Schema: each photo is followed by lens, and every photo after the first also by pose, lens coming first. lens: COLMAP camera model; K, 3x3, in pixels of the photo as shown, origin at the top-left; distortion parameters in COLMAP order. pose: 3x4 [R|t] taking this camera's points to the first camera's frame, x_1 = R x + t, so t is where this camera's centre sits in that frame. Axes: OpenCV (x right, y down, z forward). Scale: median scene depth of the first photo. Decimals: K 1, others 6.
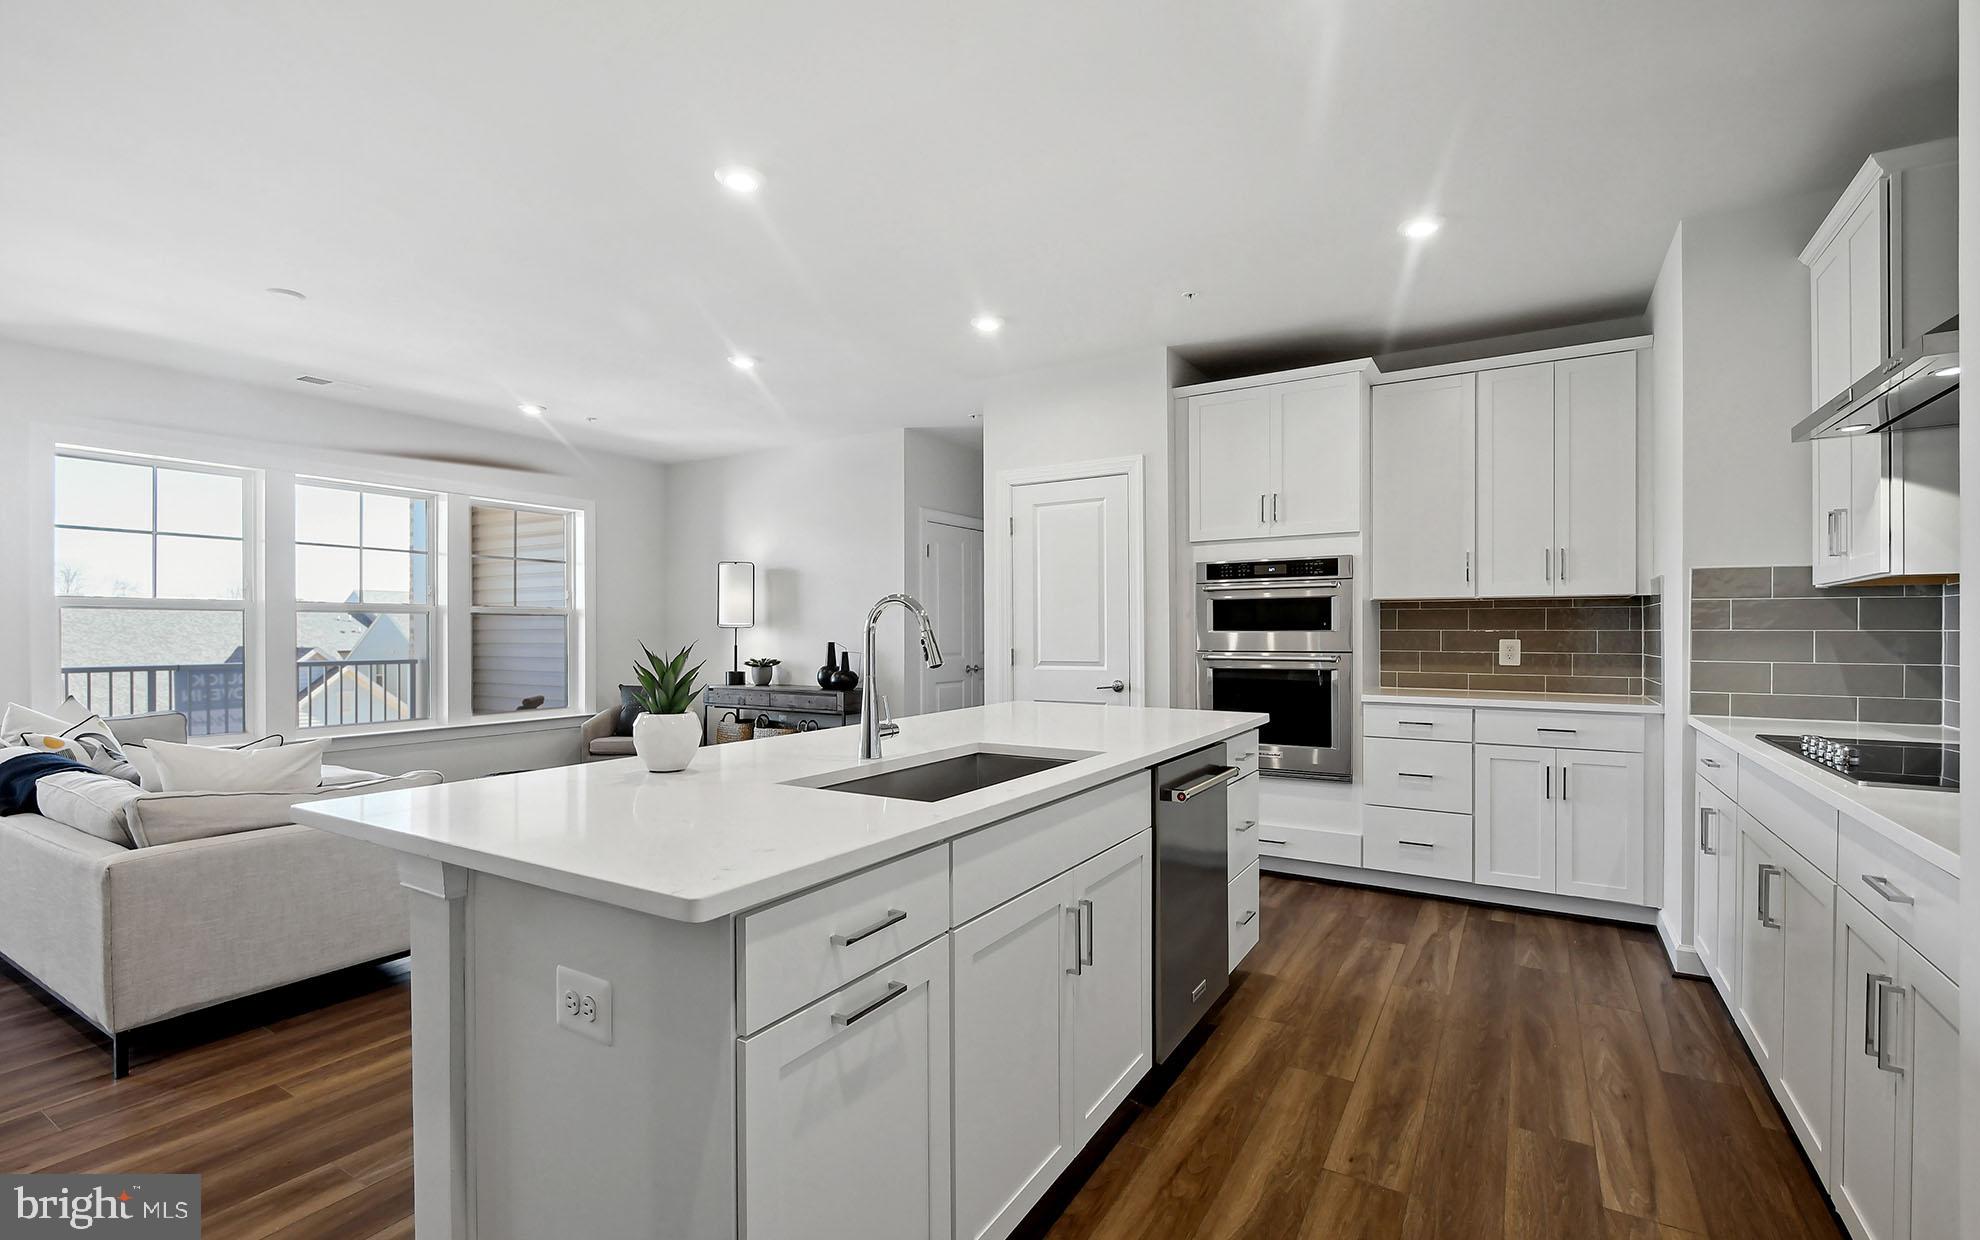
lens RADIAL K [[863.9, 0, 990.0], [0, 863.9, 620.0], [0, 0, 1]] dist [0.002415, -0.005735]
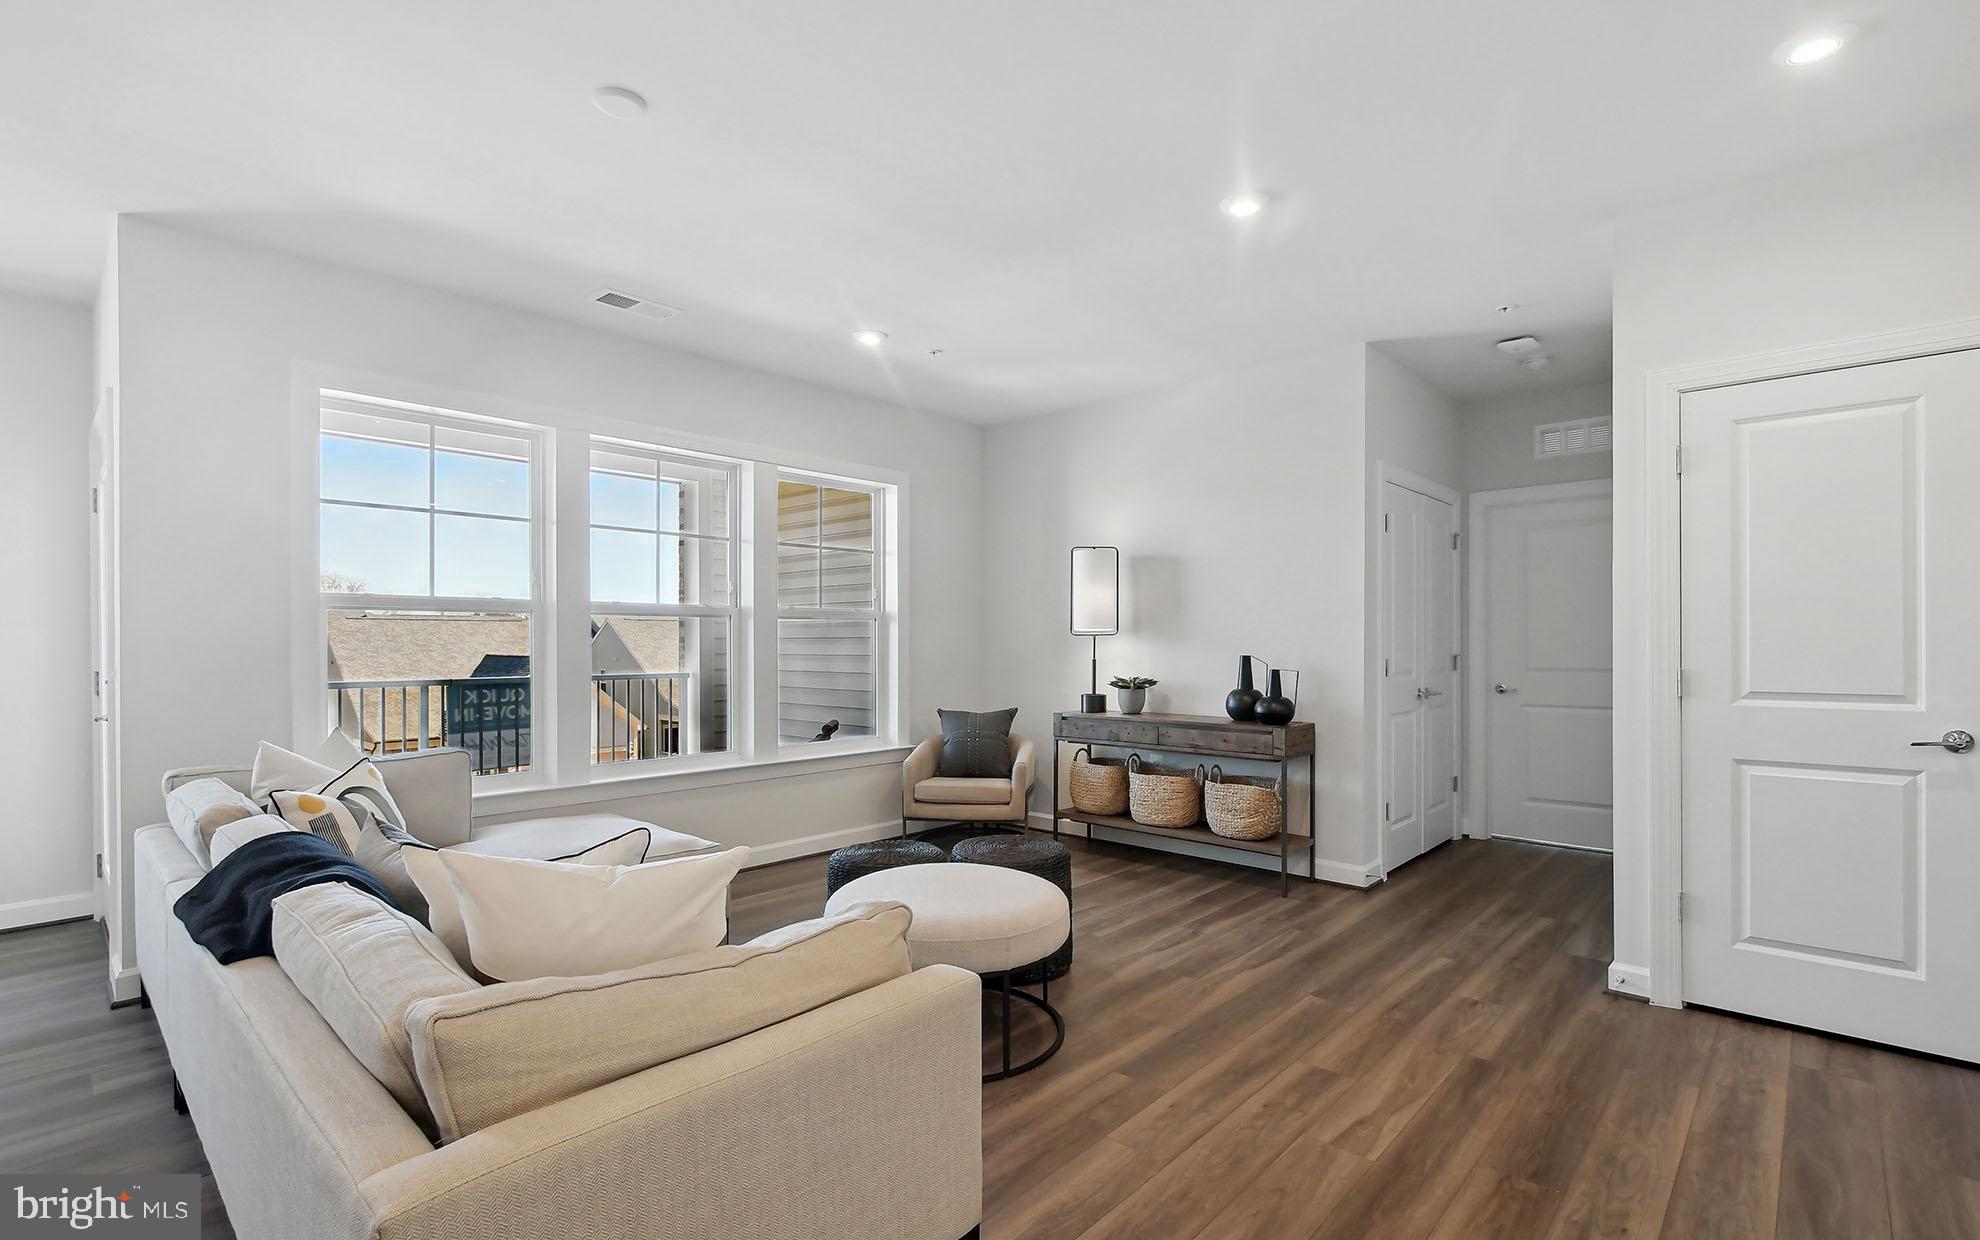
lens RADIAL K [[897.4, 0, 983.5], [0, 897.4, 628.8], [0, 0, 1]] dist [-0.001237, -0.000174]
pose [[0.978649, -0.002288, -0.205527, -0.234739], [0.002207, 0.999997, -0.000622, 0.003452], [0.205528, 0.000155, 0.978651, 0.230012]]
